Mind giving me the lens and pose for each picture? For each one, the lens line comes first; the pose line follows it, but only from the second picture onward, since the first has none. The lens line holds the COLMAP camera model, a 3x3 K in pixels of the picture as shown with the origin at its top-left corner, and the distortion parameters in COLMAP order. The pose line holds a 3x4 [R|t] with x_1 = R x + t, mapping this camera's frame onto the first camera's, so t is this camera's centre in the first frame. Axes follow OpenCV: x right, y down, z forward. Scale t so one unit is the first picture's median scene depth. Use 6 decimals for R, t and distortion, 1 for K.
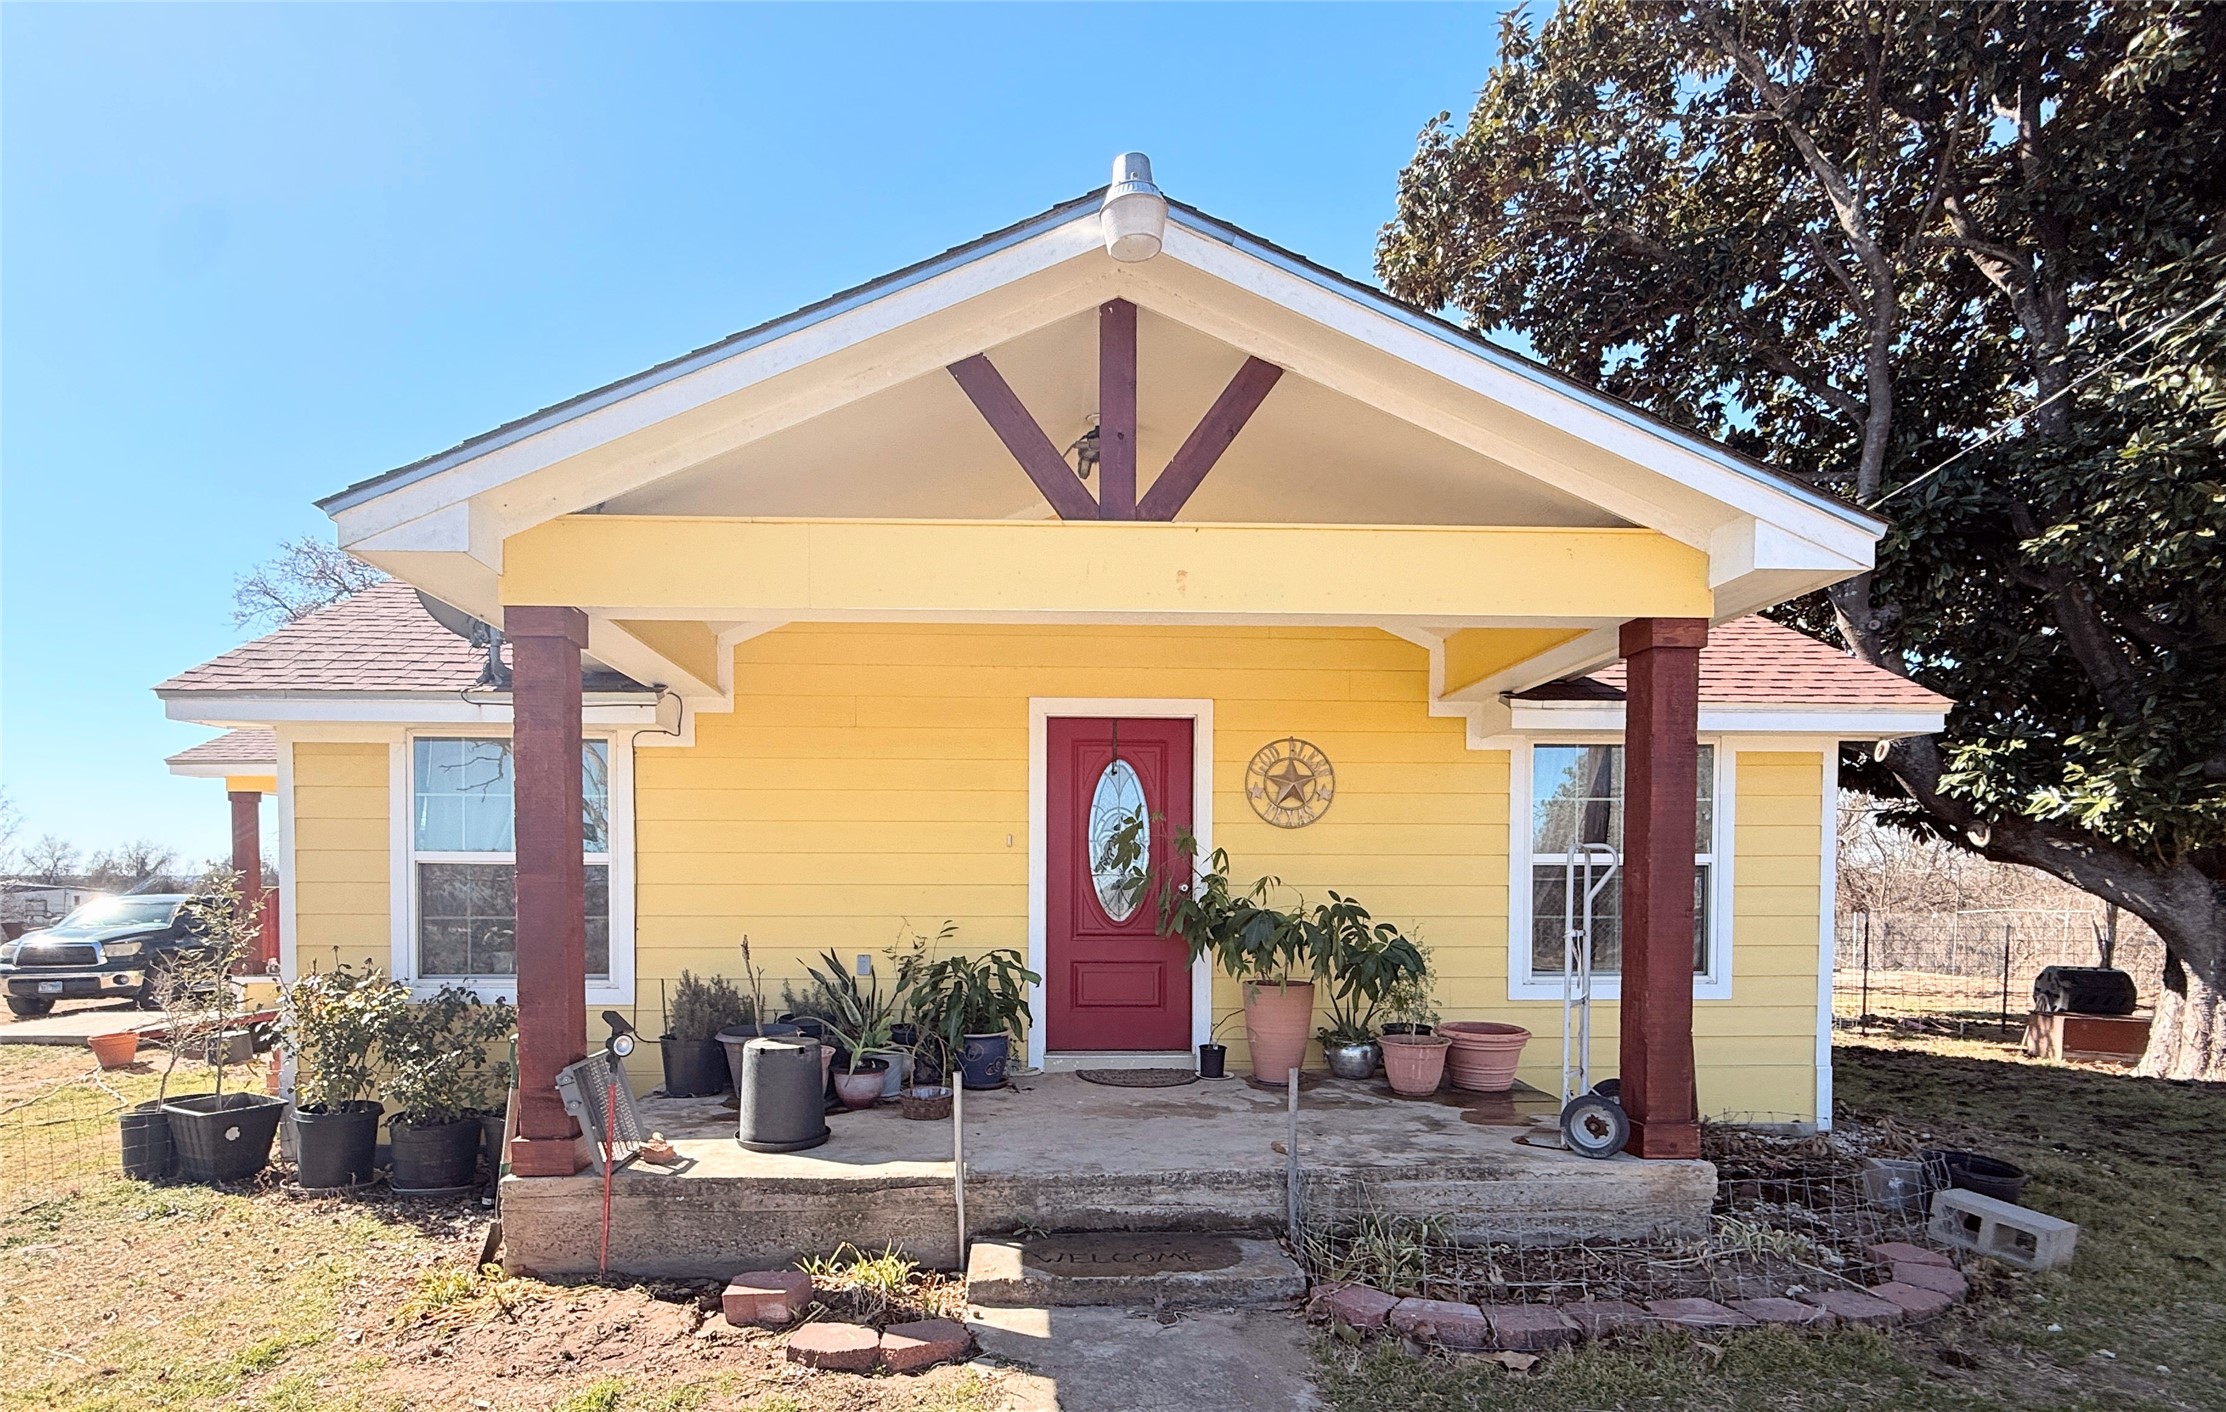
lens RADIAL K [[1074.0, 0, 1061.3], [0, 1074.0, 906.9], [0, 0, 1]] dist [-0.000192, -0.000276]
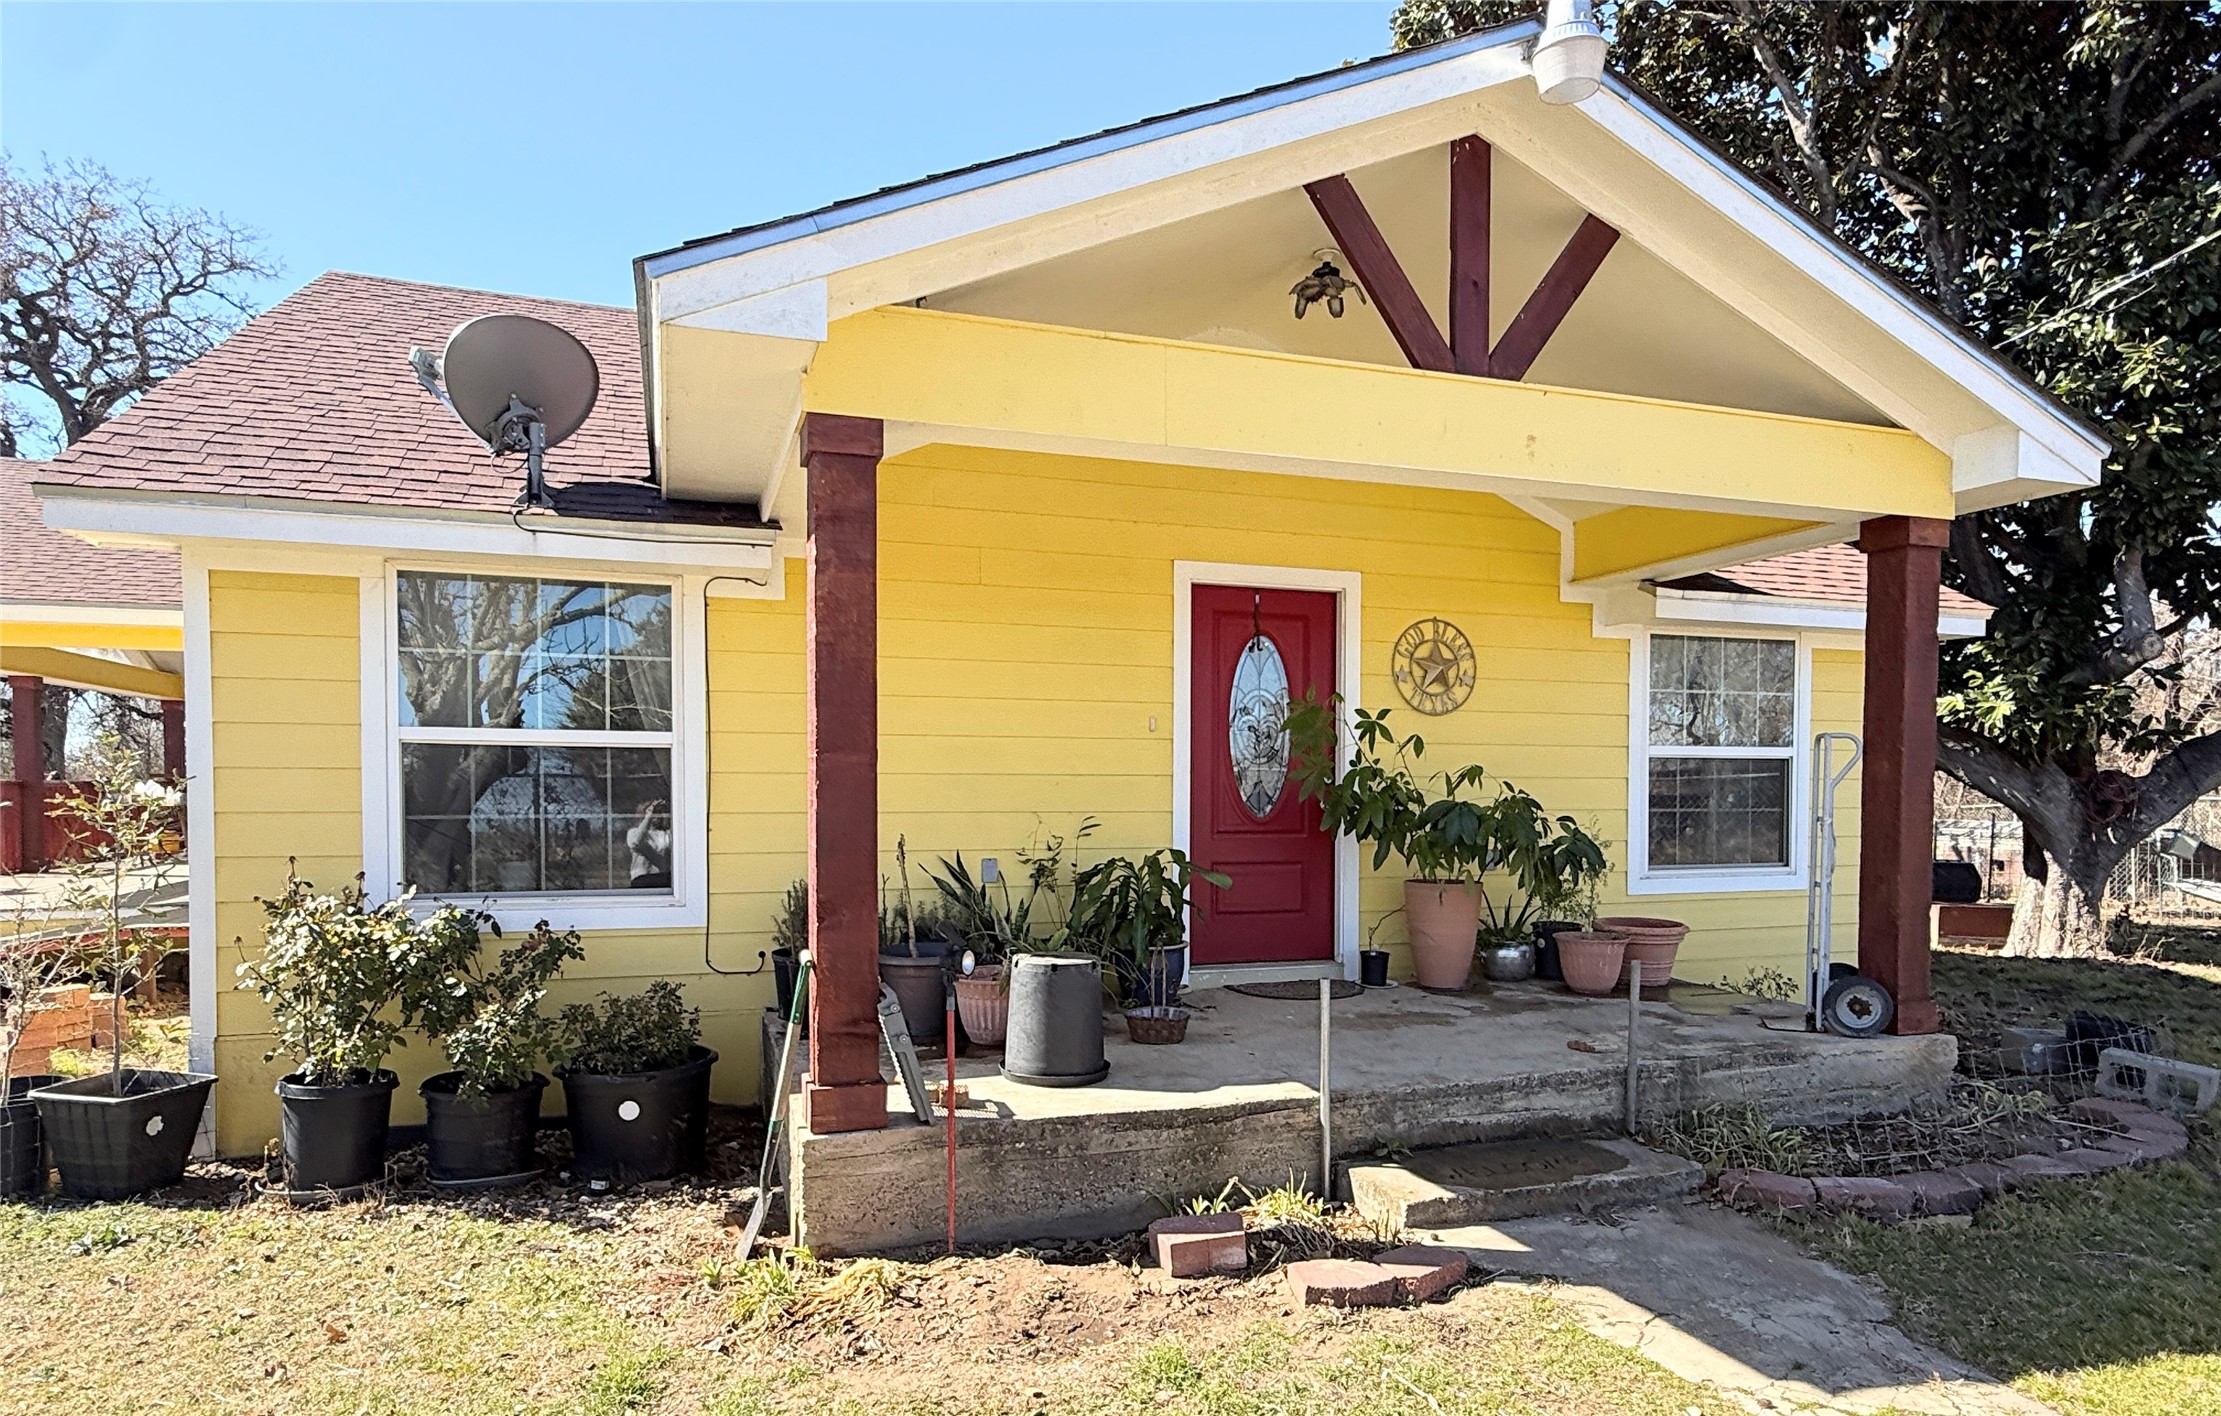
lens RADIAL K [[1274.2, 0, 1110.3], [0, 1274.2, 823.4], [0, 0, 1]] dist [-0.001501, 0.000173]
pose [[0.958109, -0.007558, 0.286303, -0.435573], [0.005702, 0.999957, 0.007316, 0.012178], [-0.286346, -0.005377, 0.958111, 0.028525]]
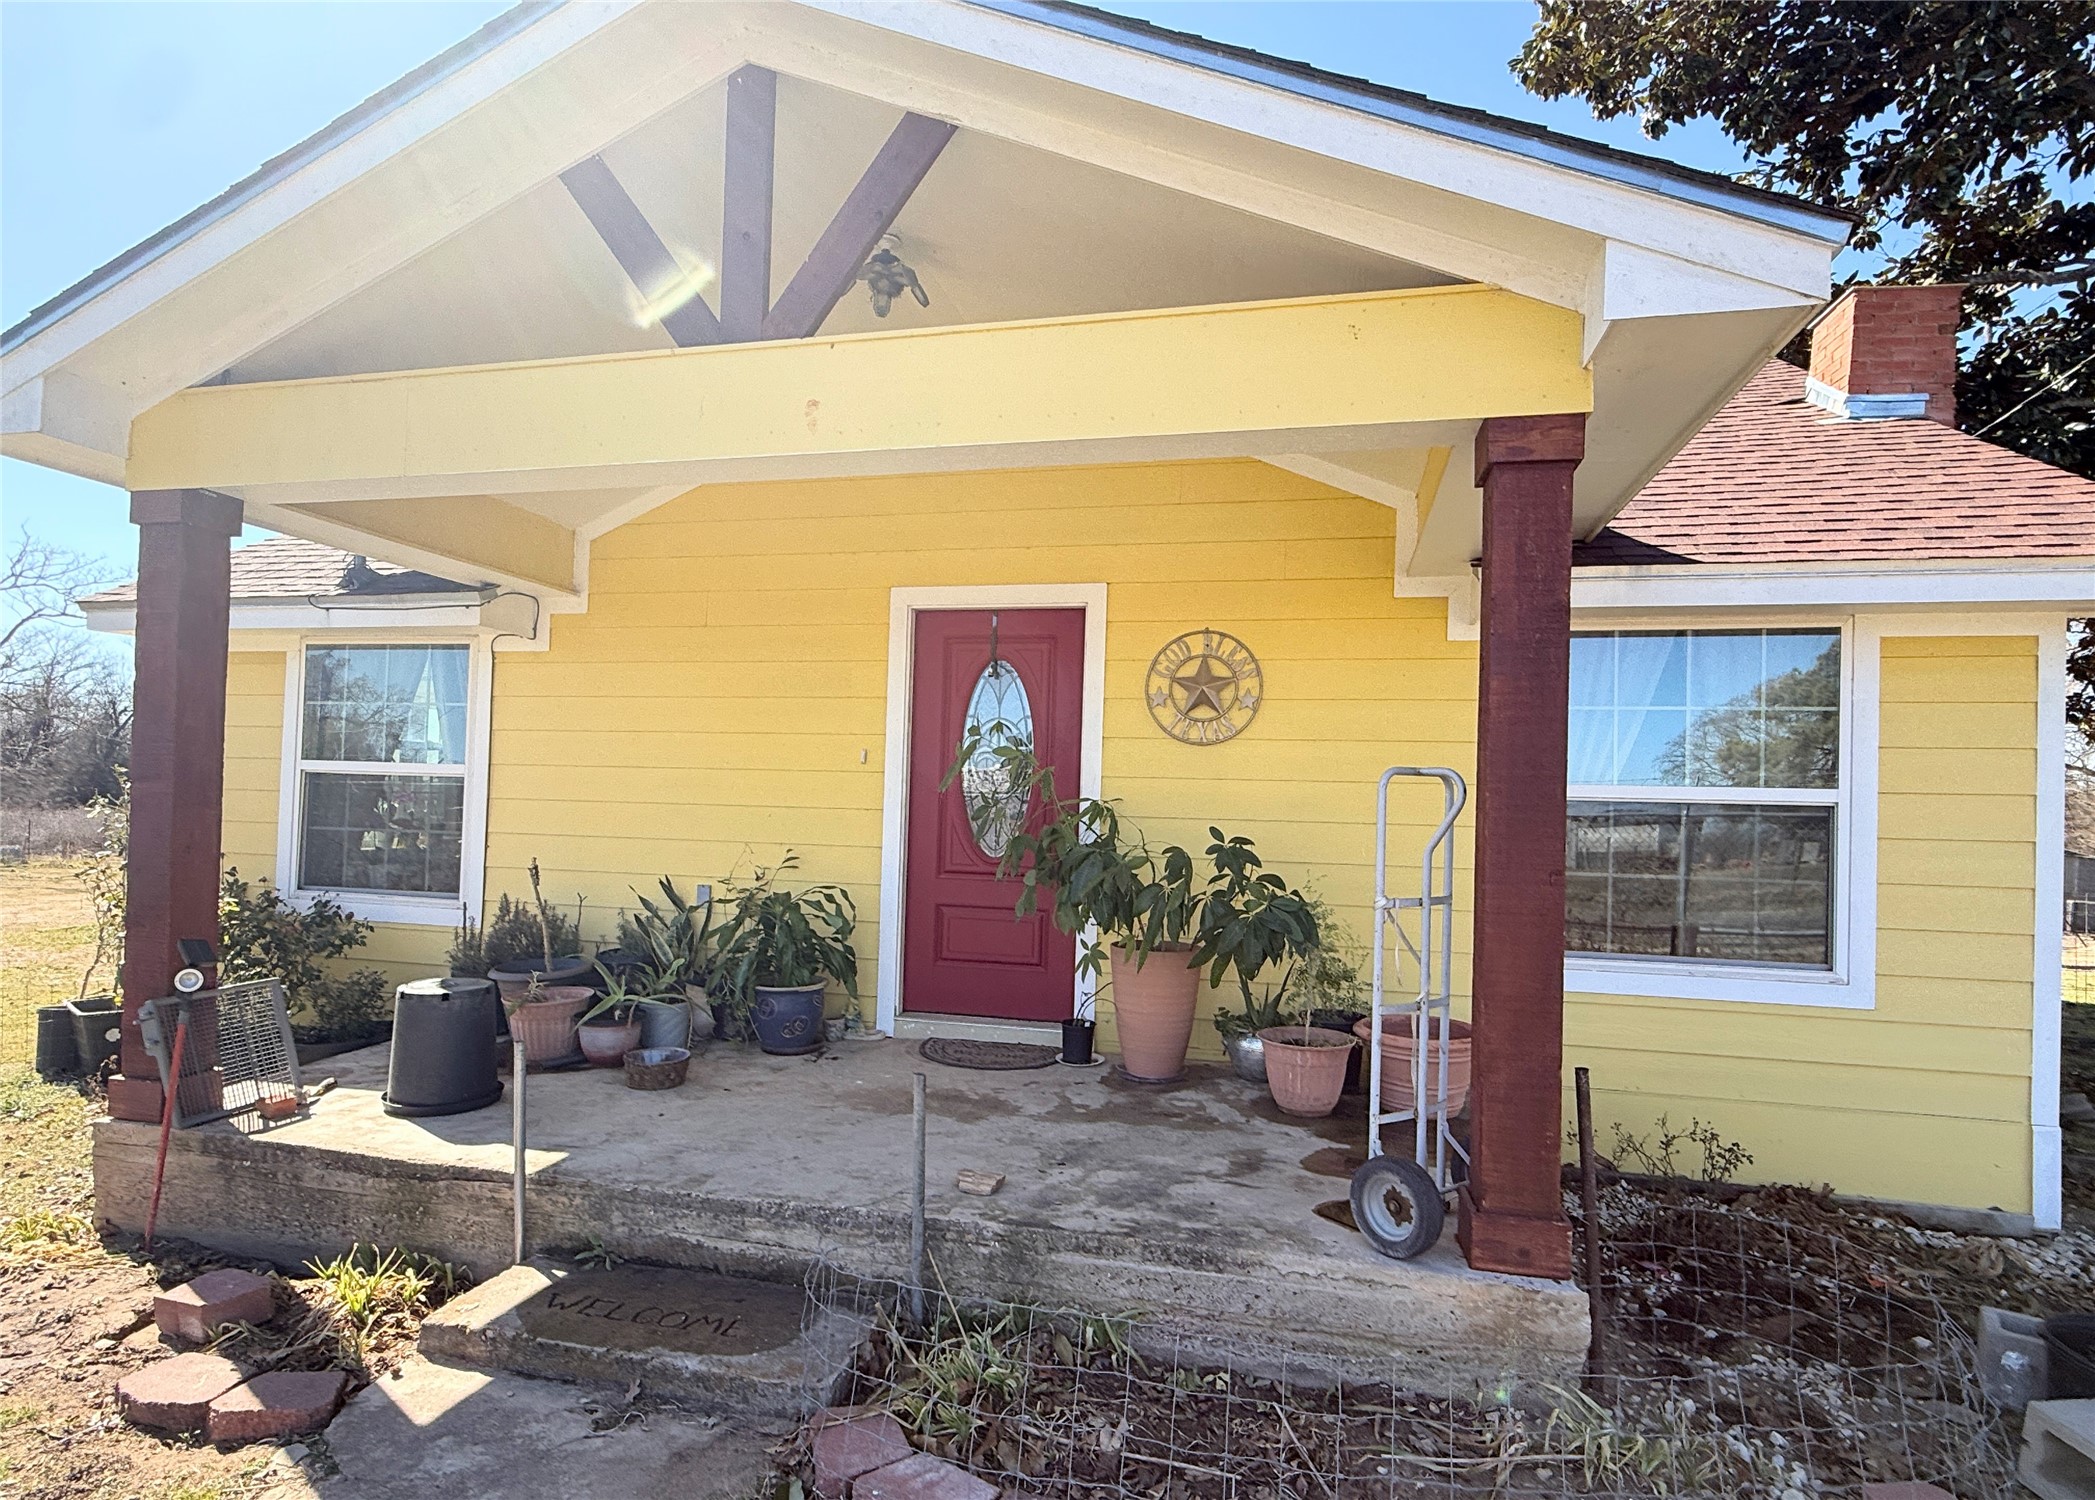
lens RADIAL K [[1111.3, 0, 1047.7], [0, 1111.3, 780.8], [0, 0, 1]] dist [0.000371, -0.000873]
pose [[0.961215, 0.017802, -0.275226, 0.383481], [-0.030400, 0.998673, -0.041577, -0.012781], [0.274120, 0.048331, 0.960480, 0.235158]]
